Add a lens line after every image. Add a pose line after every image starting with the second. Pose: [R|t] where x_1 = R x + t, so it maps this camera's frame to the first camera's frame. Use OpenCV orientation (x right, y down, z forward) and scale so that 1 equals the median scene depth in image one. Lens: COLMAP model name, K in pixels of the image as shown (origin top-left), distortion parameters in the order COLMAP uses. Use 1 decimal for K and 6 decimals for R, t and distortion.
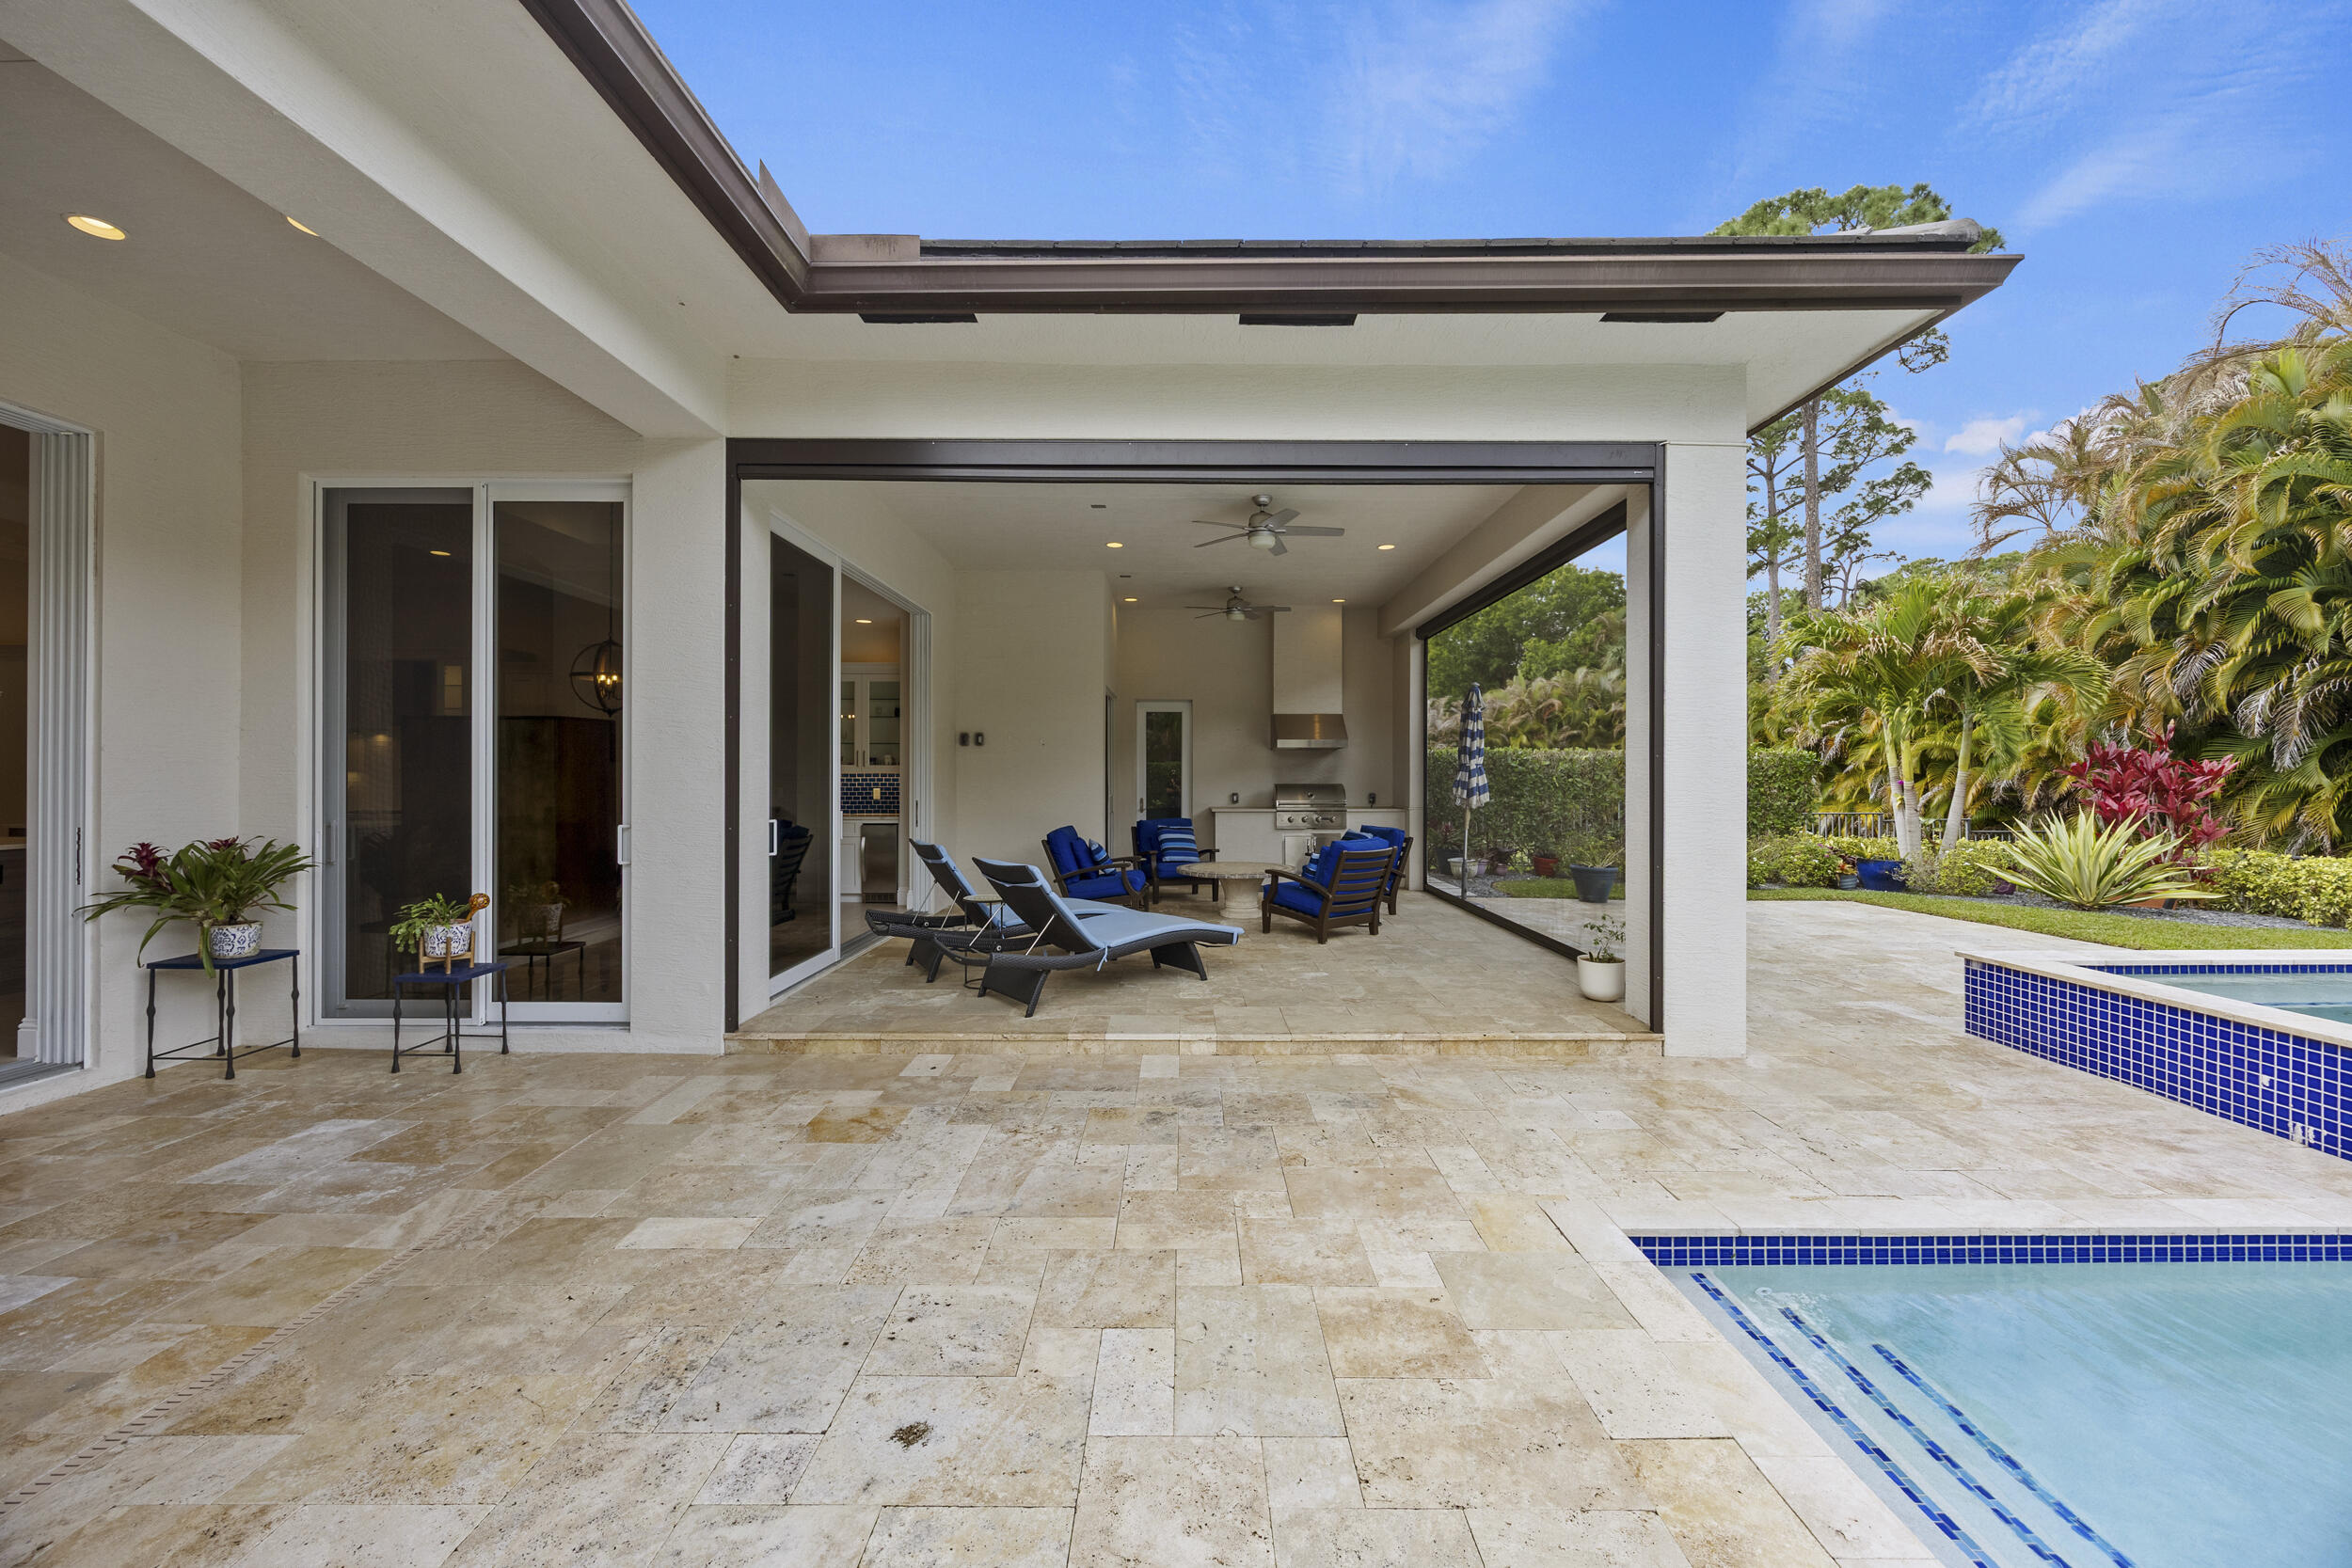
lens RADIAL K [[900.0, 0, 1174.1], [0, 900.0, 765.2], [0, 0, 1]] dist [-0.004954, 0.000349]
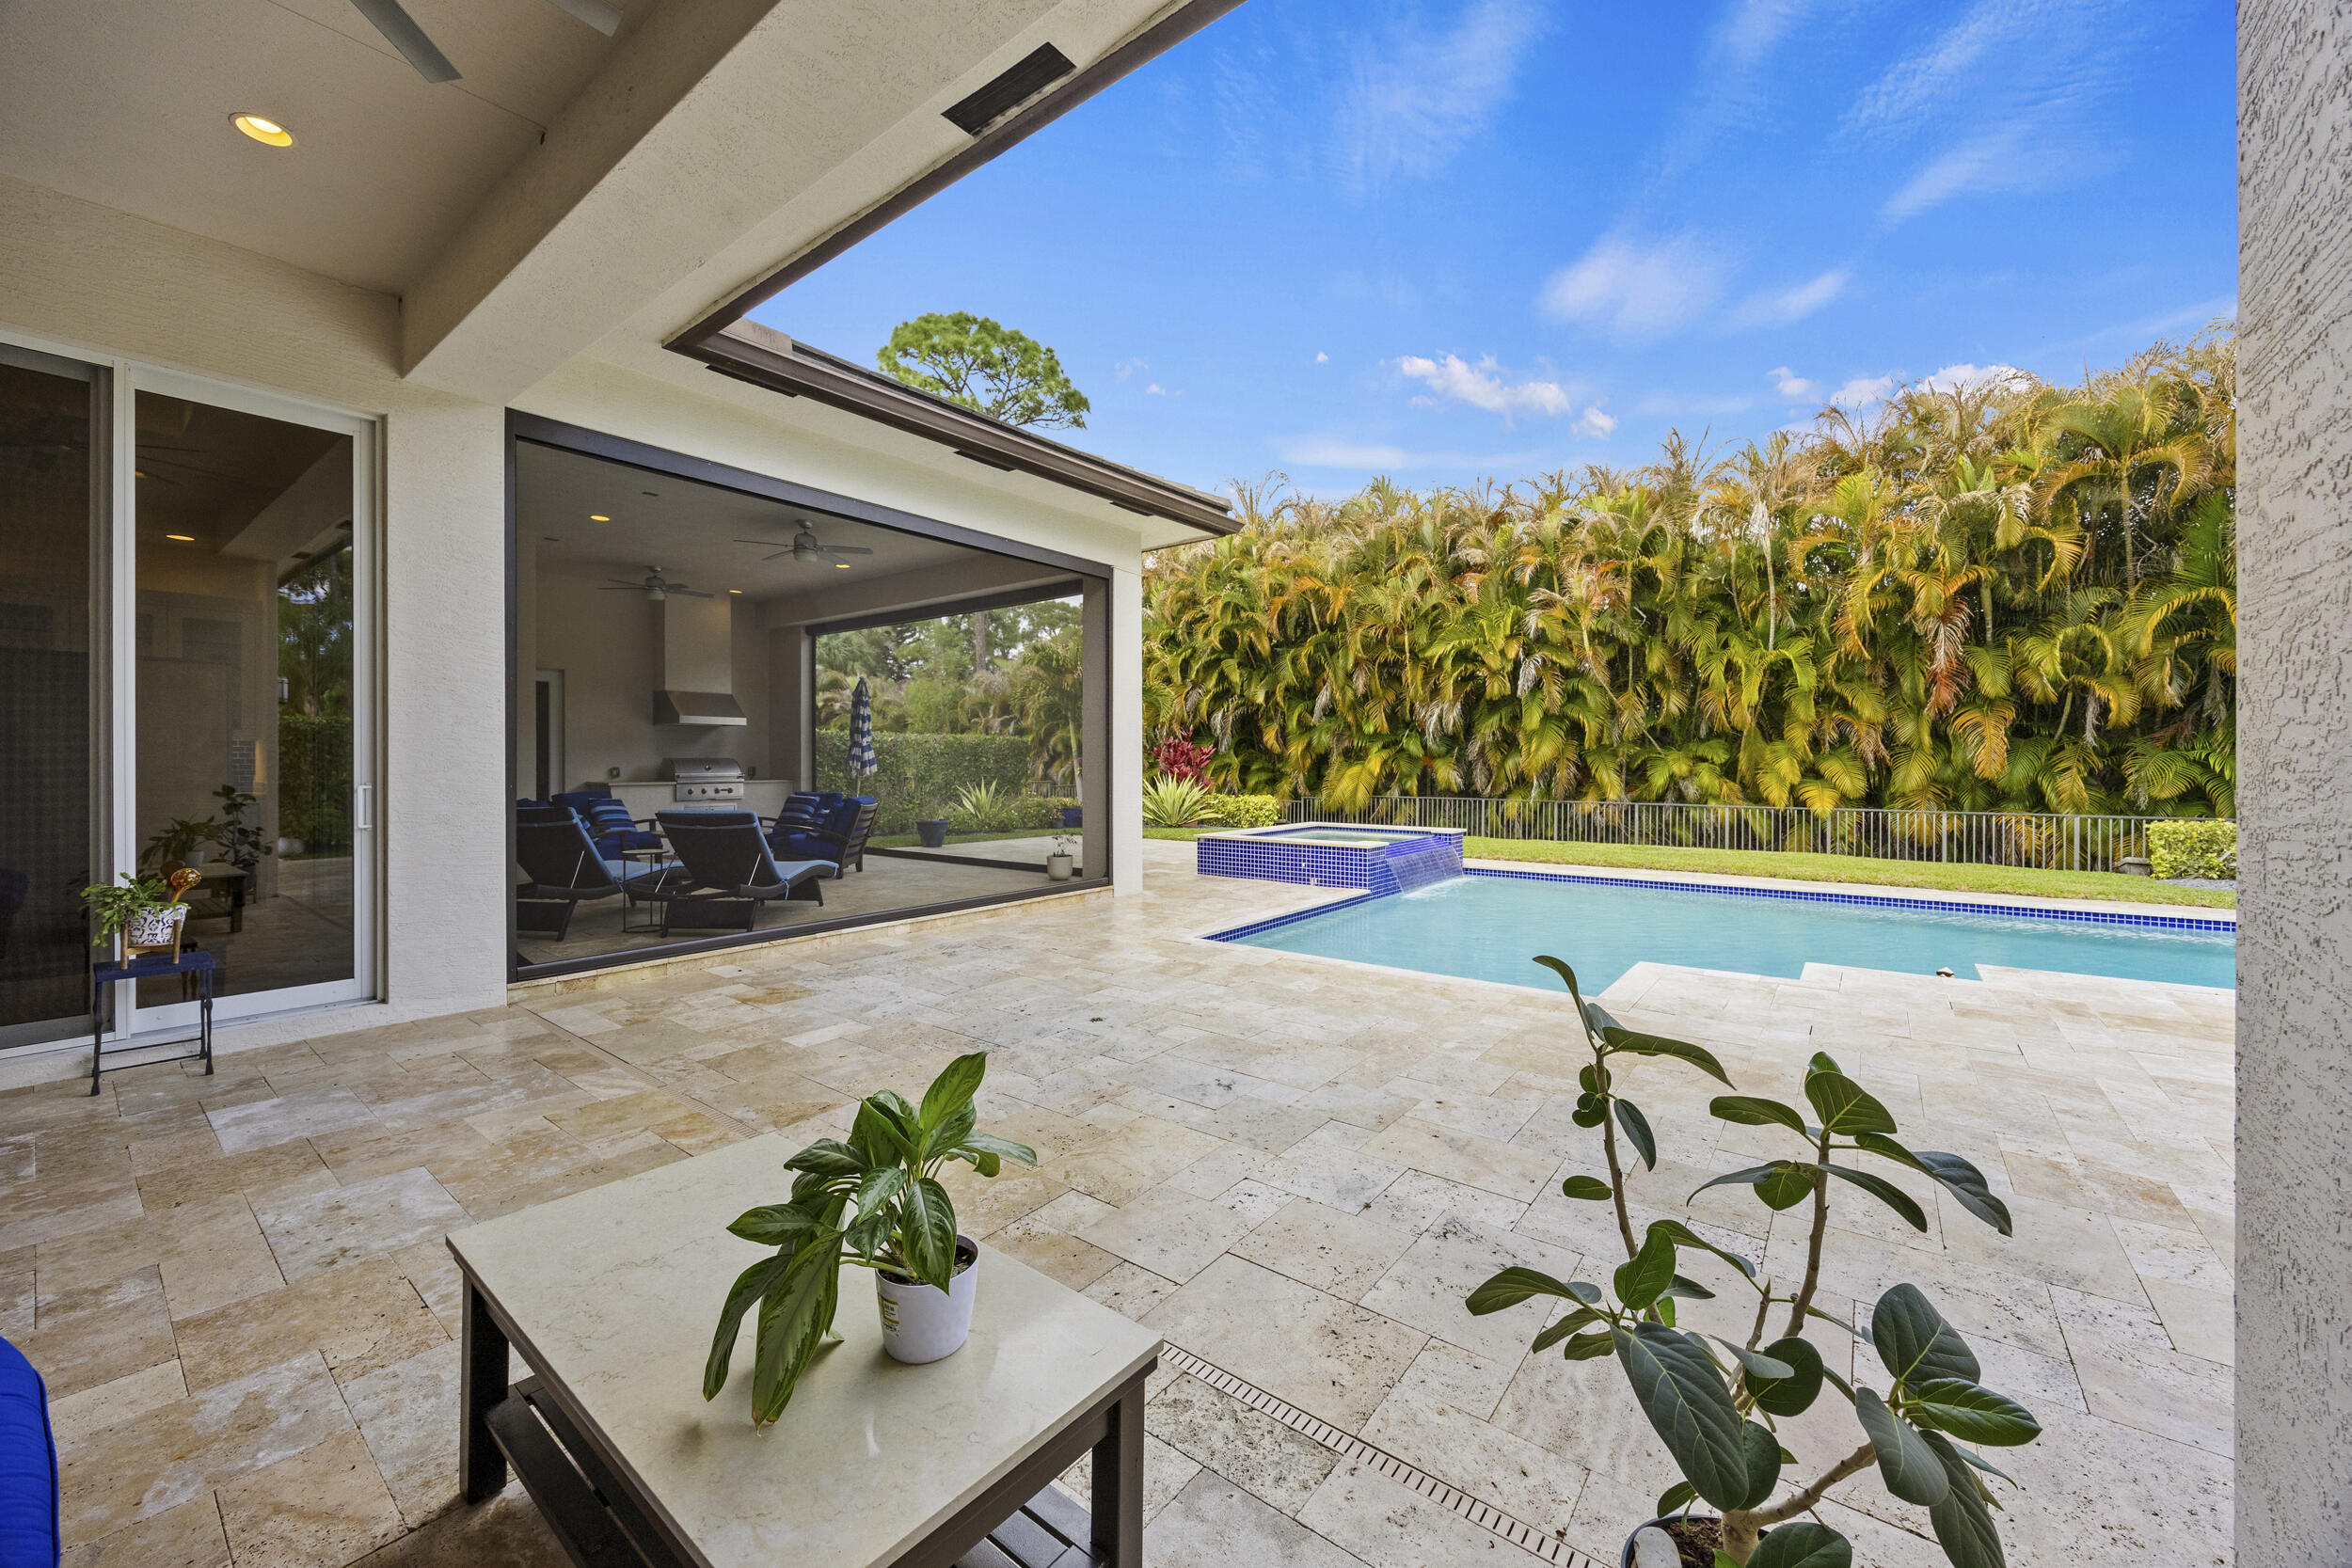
lens RADIAL K [[900.0, 0, 1186.9], [0, 900.0, 766.3], [0, 0, 1]] dist [-0.004954, 0.000349]
pose [[0.601522, -0.003790, 0.798847, -0.513377], [-0.010796, 0.999859, 0.012873, 0.014744], [-0.798783, -0.016367, 0.601397, -0.147284]]
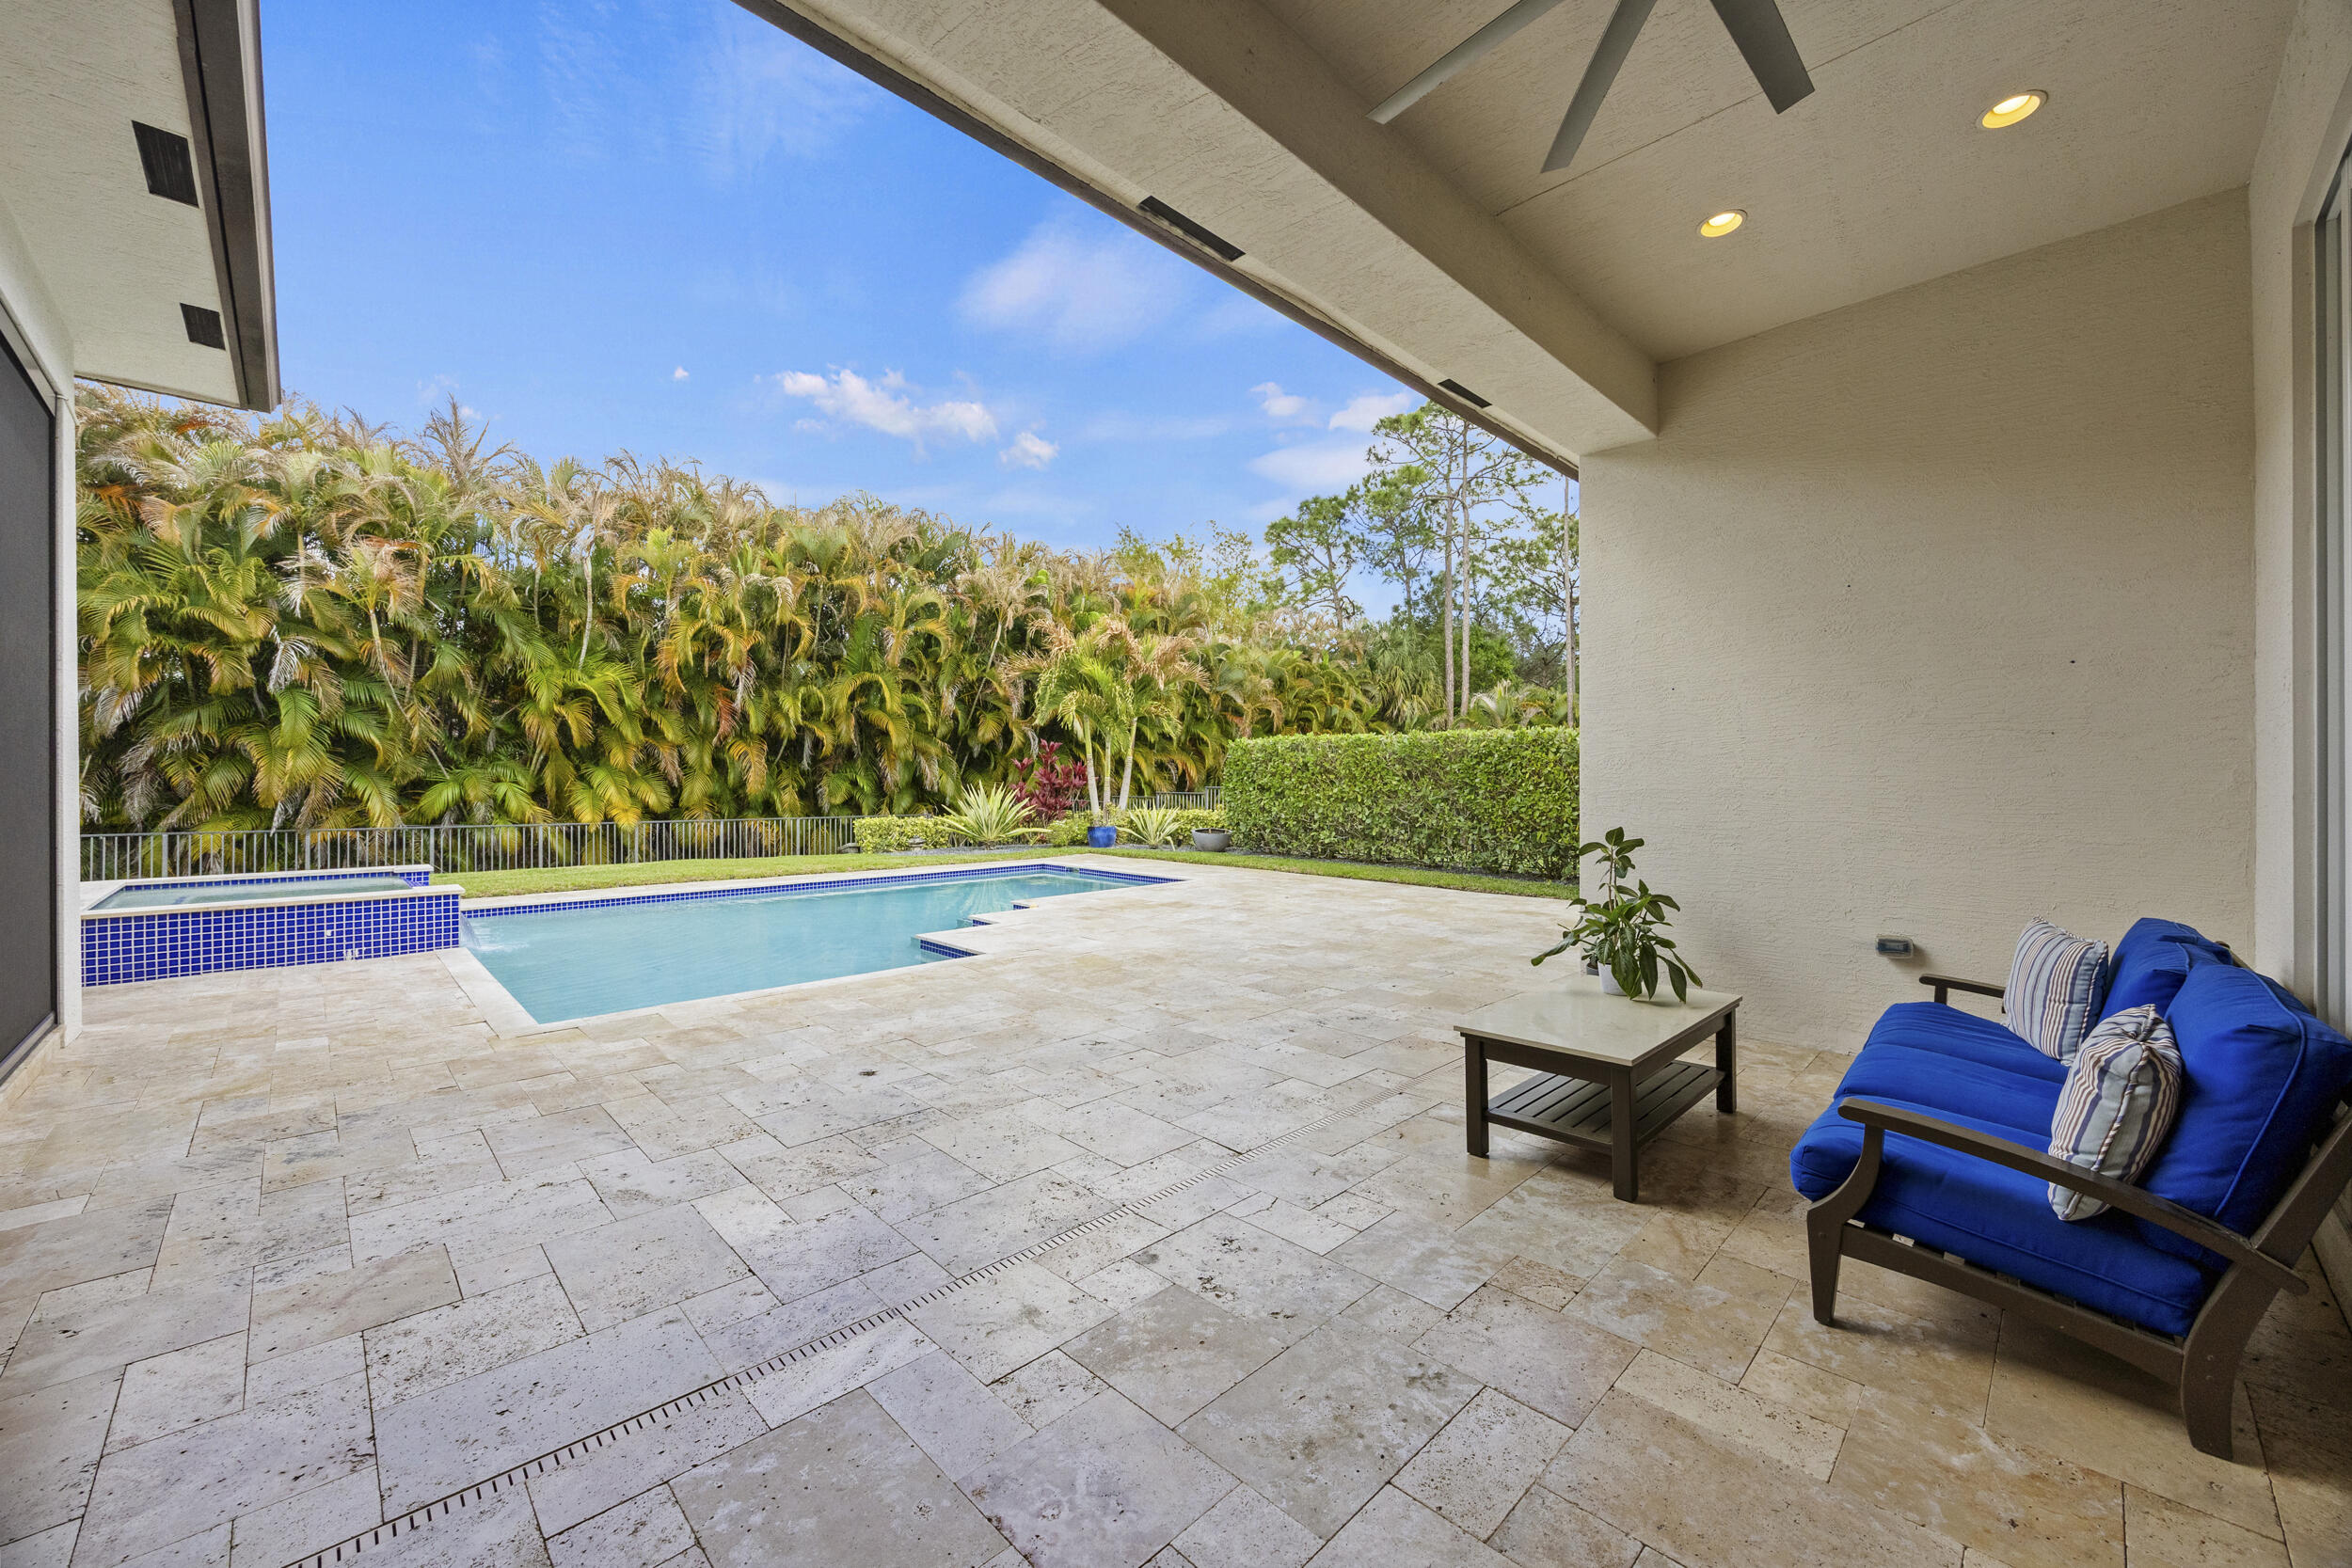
lens RADIAL K [[900.0, 0, 1175.4], [0, 900.0, 780.8], [0, 0, 1]] dist [-0.004954, 0.000349]
pose [[-0.713305, -0.001474, 0.700852, -0.573343], [-0.011300, 0.999892, -0.009398, 0.021868], [-0.700762, -0.014623, -0.713245, 0.508515]]
